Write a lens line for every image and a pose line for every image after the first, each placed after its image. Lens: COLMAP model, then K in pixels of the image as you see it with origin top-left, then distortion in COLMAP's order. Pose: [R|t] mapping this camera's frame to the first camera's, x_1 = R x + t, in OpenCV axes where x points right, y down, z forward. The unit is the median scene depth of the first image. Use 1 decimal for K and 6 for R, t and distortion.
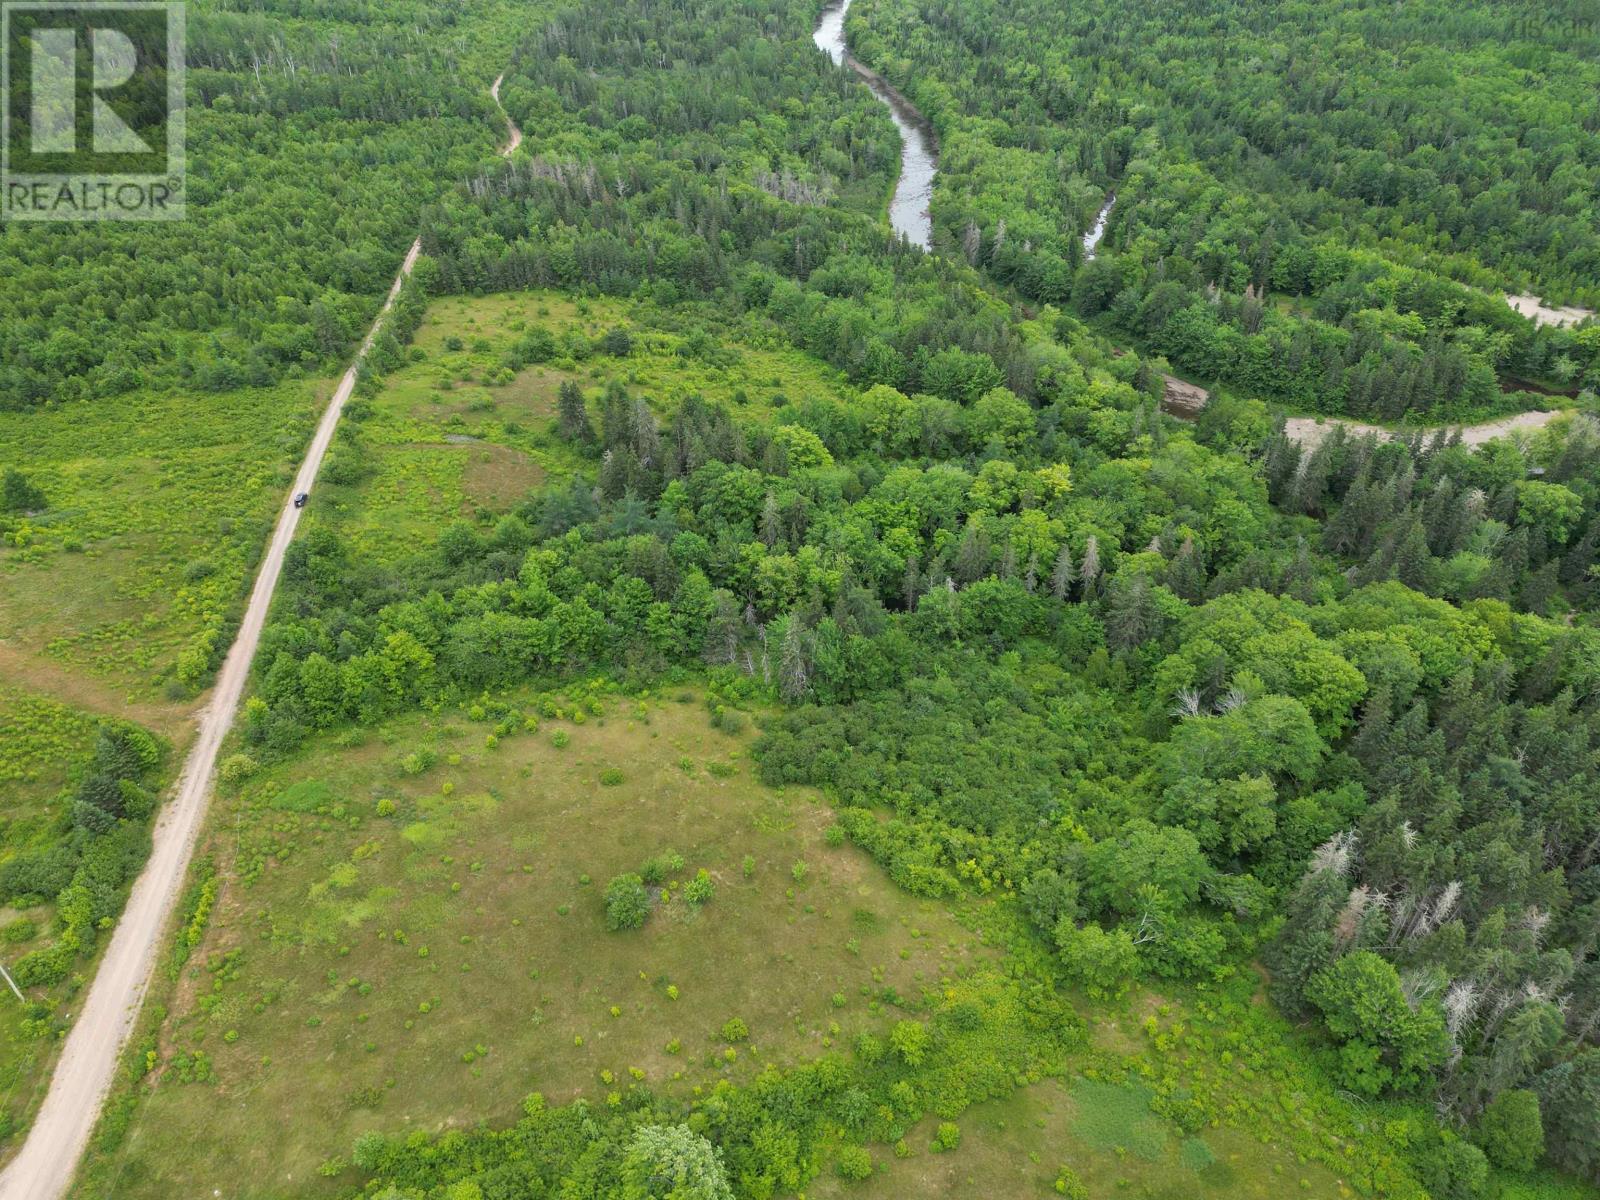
lens RADIAL K [[1107.7, 0, 800.0], [0, 1107.7, 600.0], [0, 0, 1]] dist [0.072387, -0.065653]
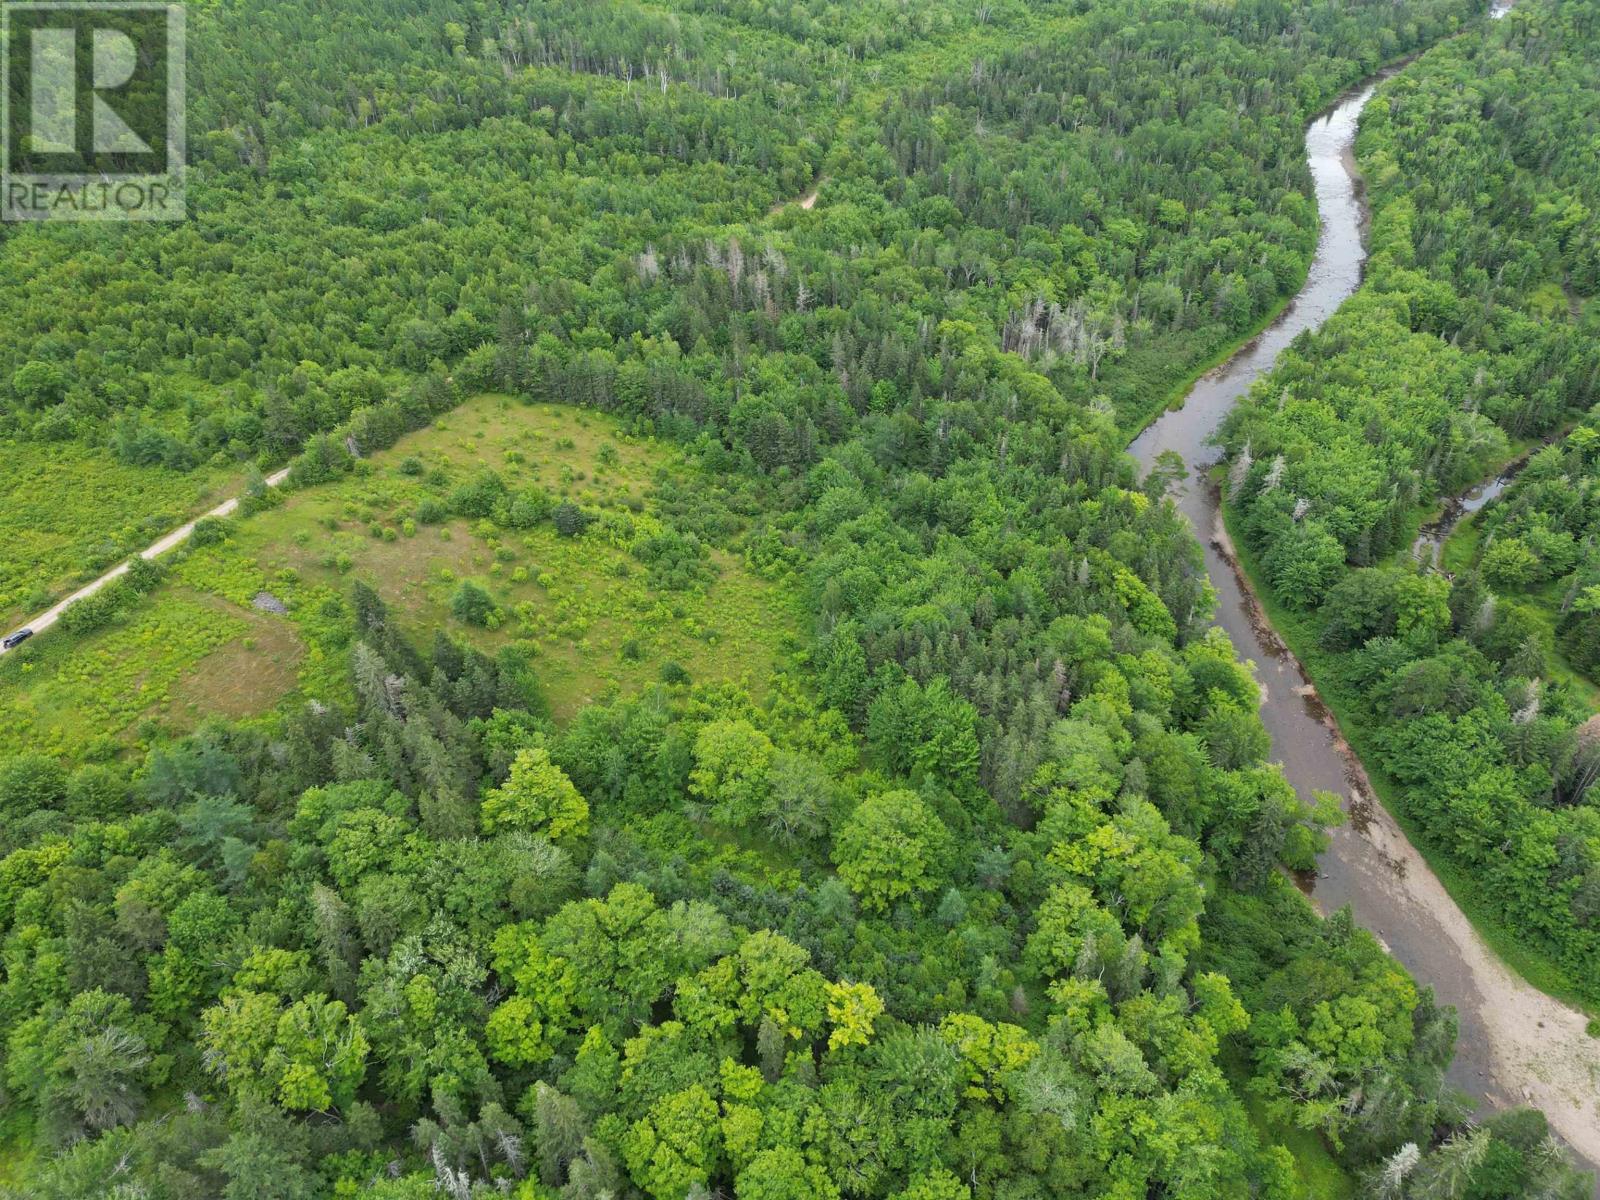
lens RADIAL K [[1107.7, 0, 800.0], [0, 1107.7, 600.0], [0, 0, 1]] dist [0.072387, -0.065653]
pose [[0.854907, 0.319332, -0.408854, 0.276366], [-0.316884, 0.945429, 0.075820, -0.255219], [0.410754, 0.064740, 0.909445, 0.320704]]
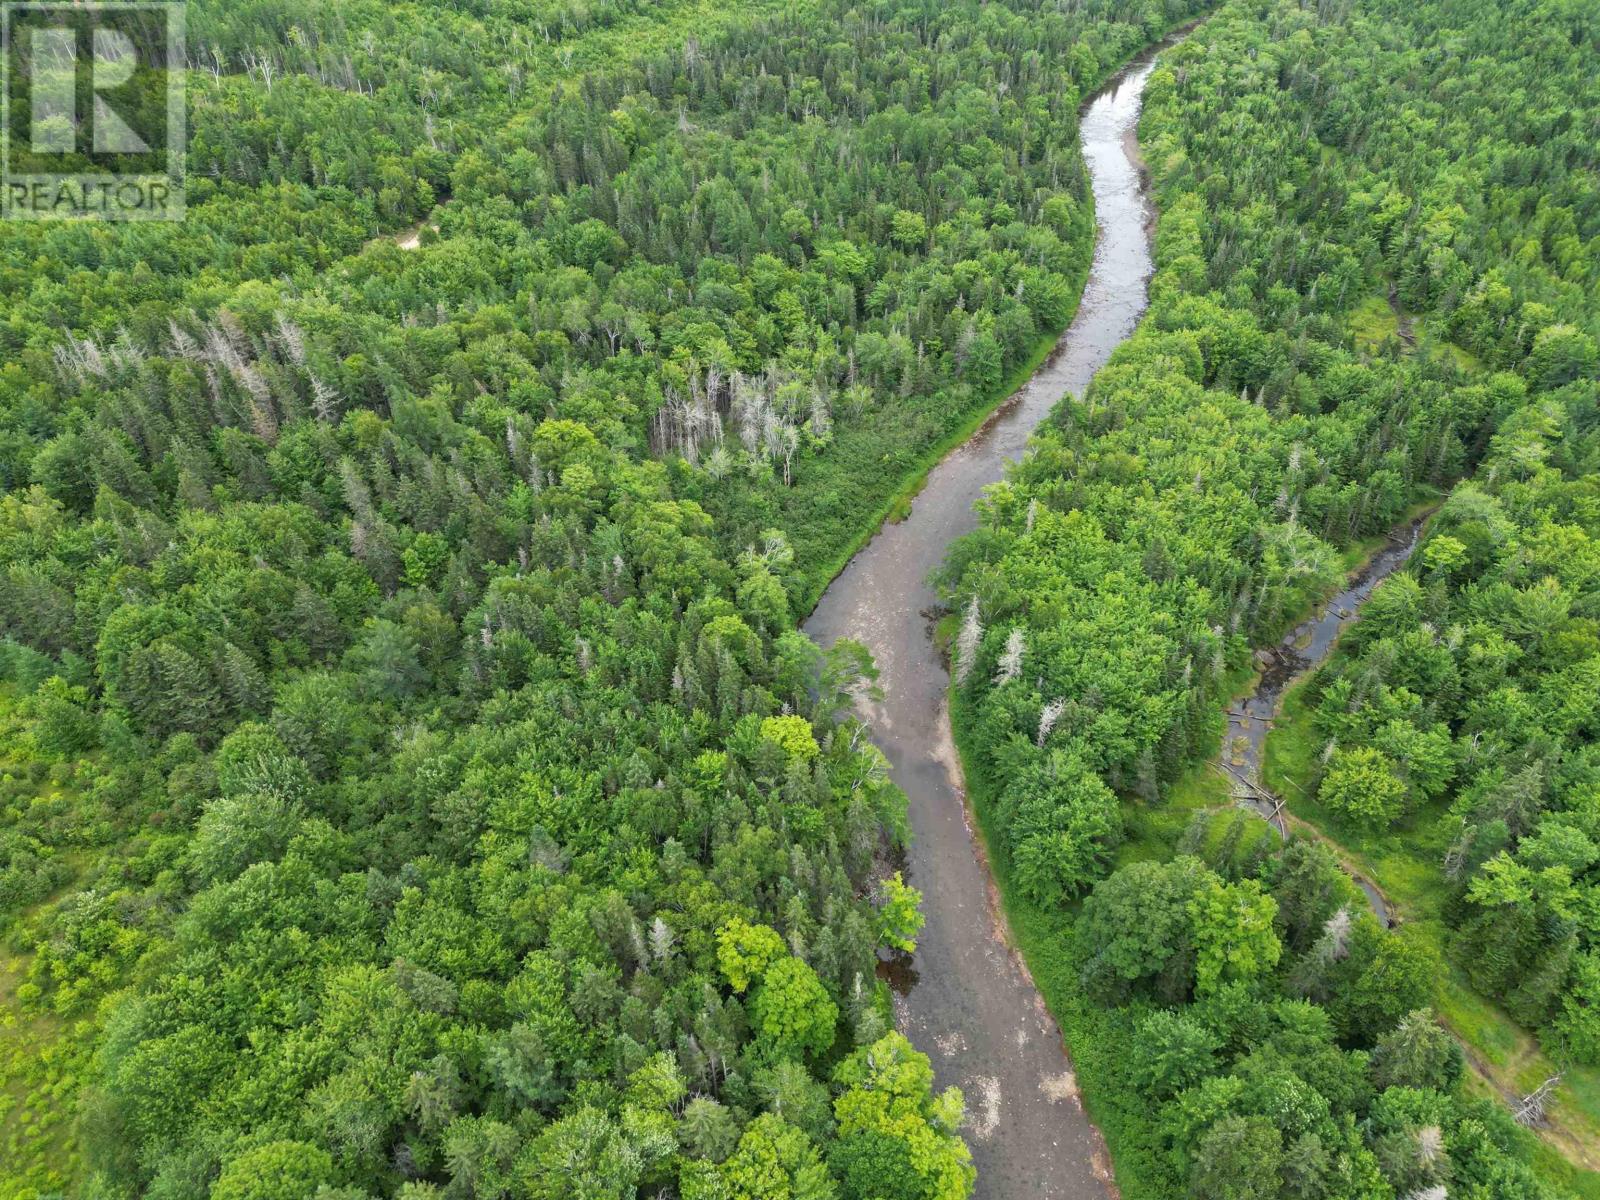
lens RADIAL K [[1107.7, 0, 800.0], [0, 1107.7, 600.0], [0, 0, 1]] dist [0.072387, -0.065653]
pose [[0.918031, 0.246863, -0.310287, 0.273667], [-0.241607, 0.968762, 0.055914, -0.416840], [0.314397, 0.023636, 0.948997, 0.658165]]
